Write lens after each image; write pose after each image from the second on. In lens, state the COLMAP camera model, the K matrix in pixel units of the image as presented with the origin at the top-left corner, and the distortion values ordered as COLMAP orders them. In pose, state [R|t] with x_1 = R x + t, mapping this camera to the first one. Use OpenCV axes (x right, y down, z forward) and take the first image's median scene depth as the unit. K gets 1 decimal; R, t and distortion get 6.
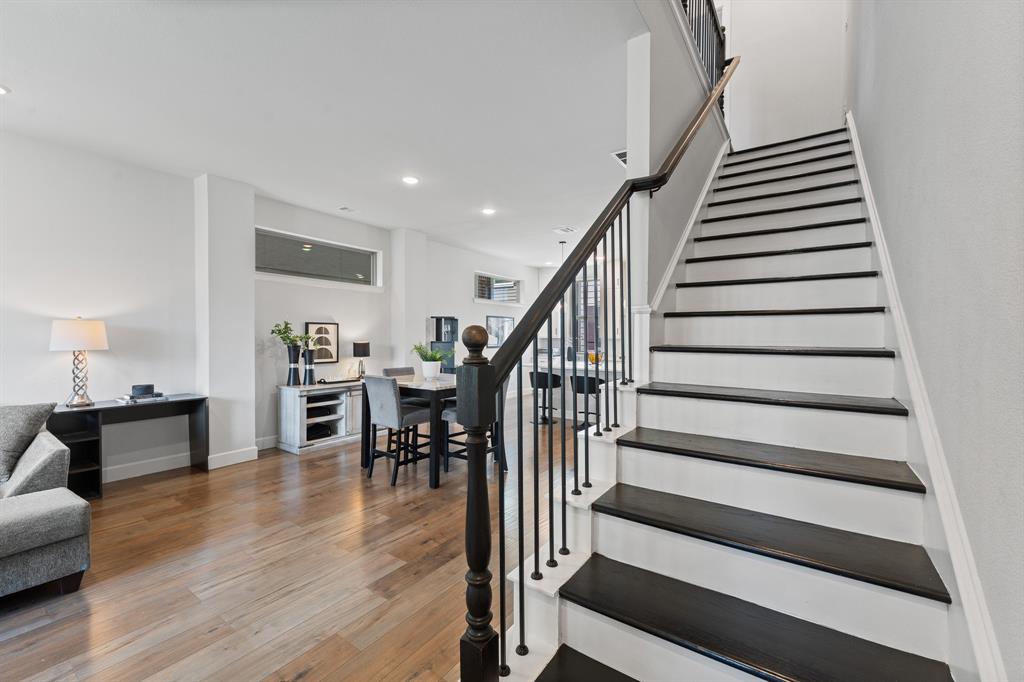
lens RADIAL K [[416.3, 0, 519.7], [0, 416.3, 342.1], [0, 0, 1]] dist [0.002521, -0.000356]
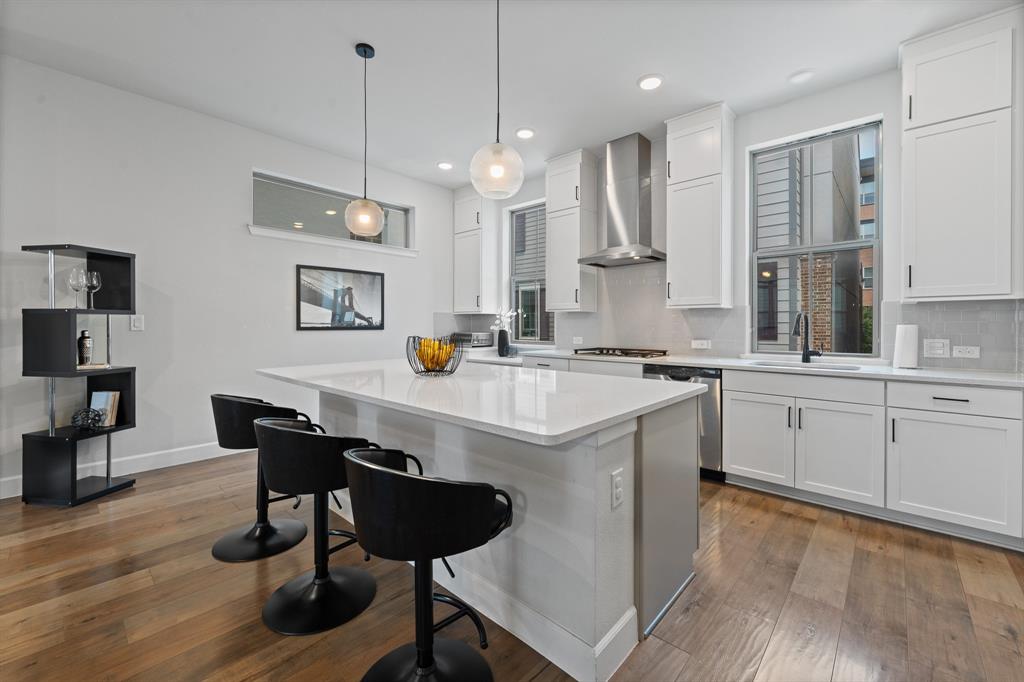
lens RADIAL K [[416.3, 0, 518.7], [0, 416.3, 328.7], [0, 0, 1]] dist [0.002521, -0.000356]
pose [[0.990723, 0.000019, -0.135897, 0.472848], [-0.000572, 0.999992, -0.004032, 0.027839], [0.135896, 0.004072, 0.990715, 1.035957]]
